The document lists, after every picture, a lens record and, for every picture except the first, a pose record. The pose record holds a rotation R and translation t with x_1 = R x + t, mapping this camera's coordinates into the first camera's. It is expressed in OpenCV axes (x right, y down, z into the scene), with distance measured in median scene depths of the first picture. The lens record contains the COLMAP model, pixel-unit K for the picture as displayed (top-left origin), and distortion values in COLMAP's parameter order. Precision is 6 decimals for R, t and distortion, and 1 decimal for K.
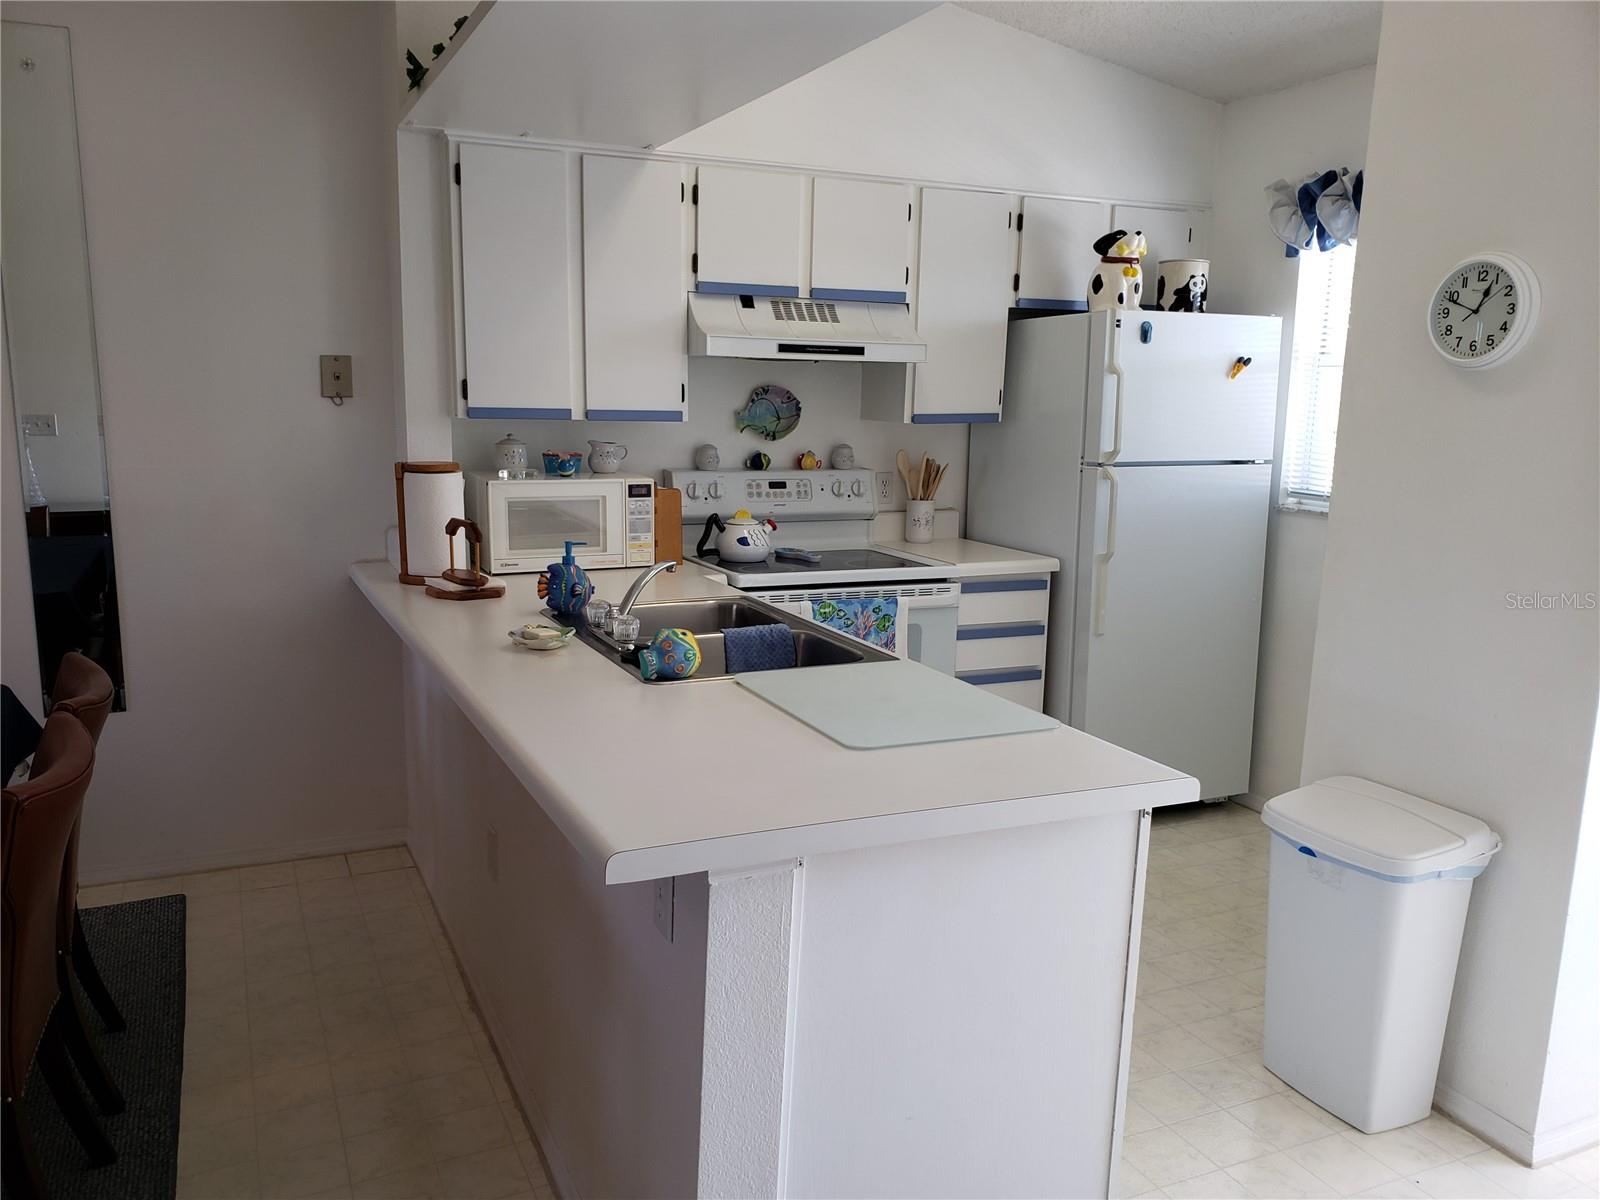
lens RADIAL K [[1263.4, 0, 762.6], [0, 1263.4, 634.2], [0, 0, 1]] dist [0.018173, 0.011548]
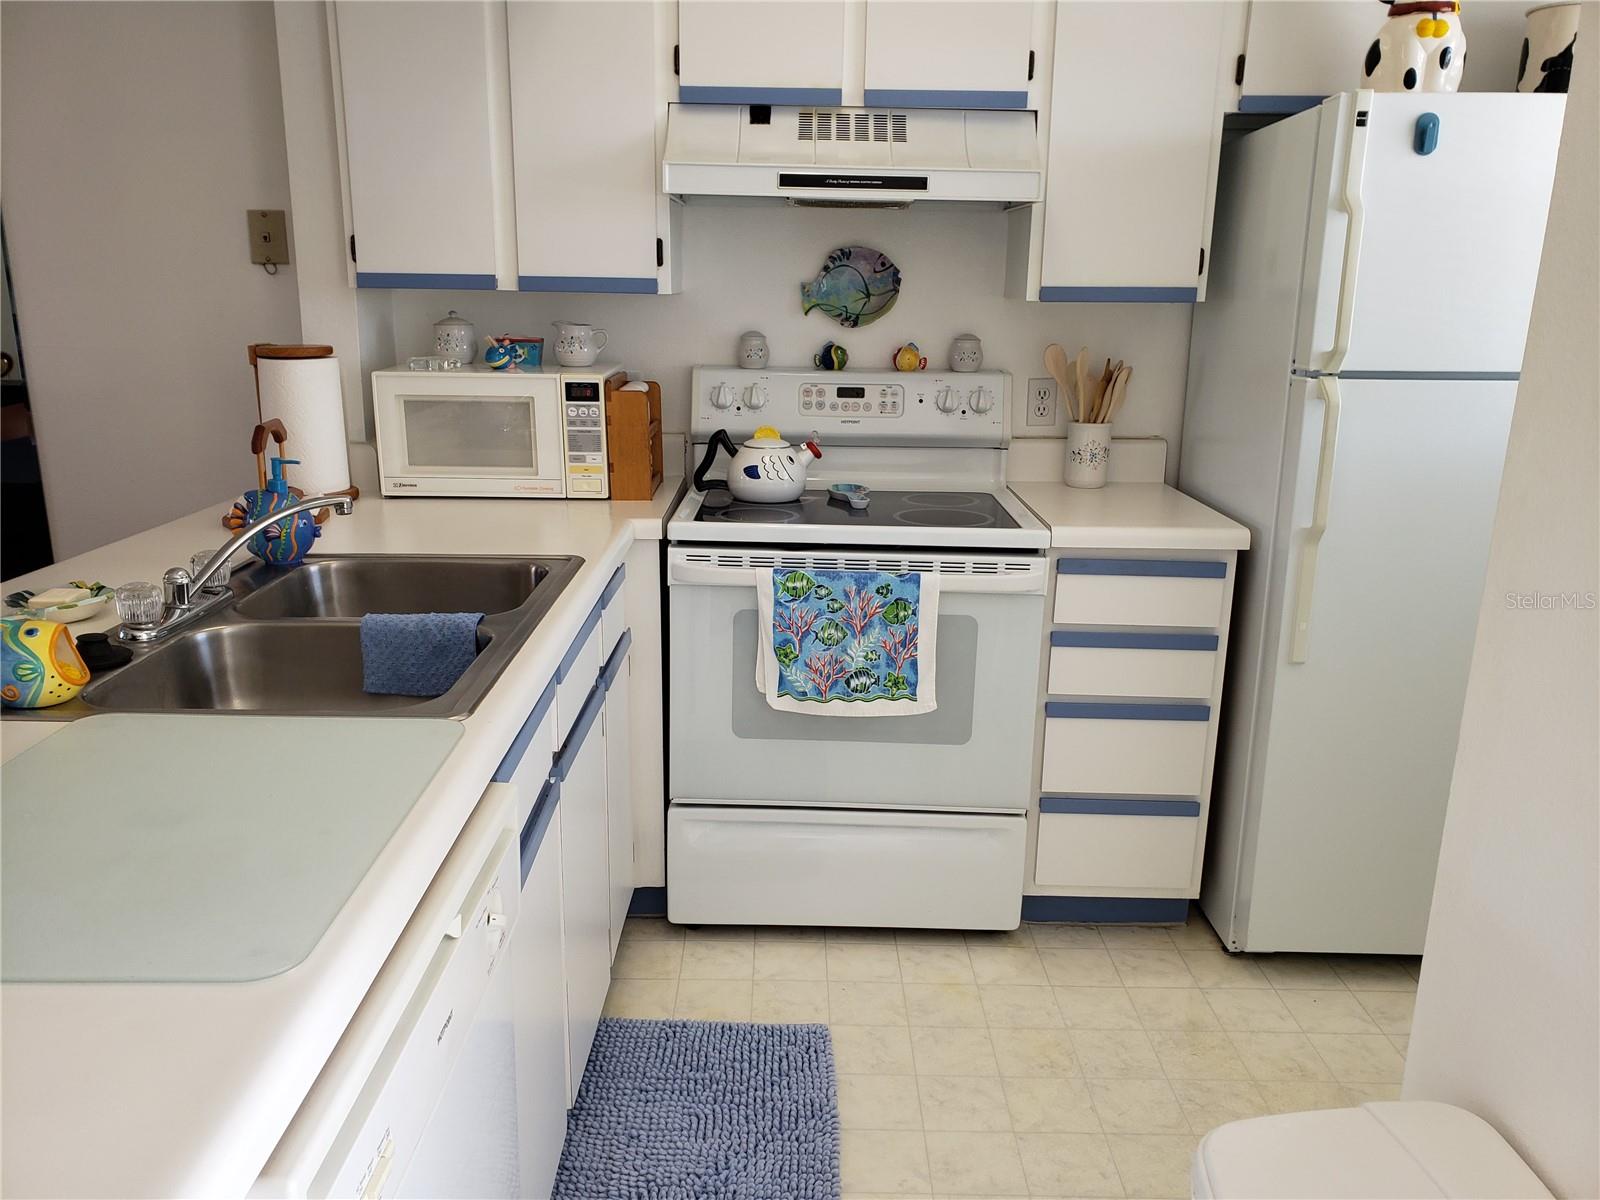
lens RADIAL K [[1263.4, 0, 798.4], [0, 1263.4, 608.0], [0, 0, 1]] dist [0.018173, 0.011548]
pose [[0.913242, 0.100695, -0.394777, 0.292790], [-0.080182, 0.994447, 0.068166, -0.048590], [0.399449, -0.030598, 0.916245, 0.374851]]
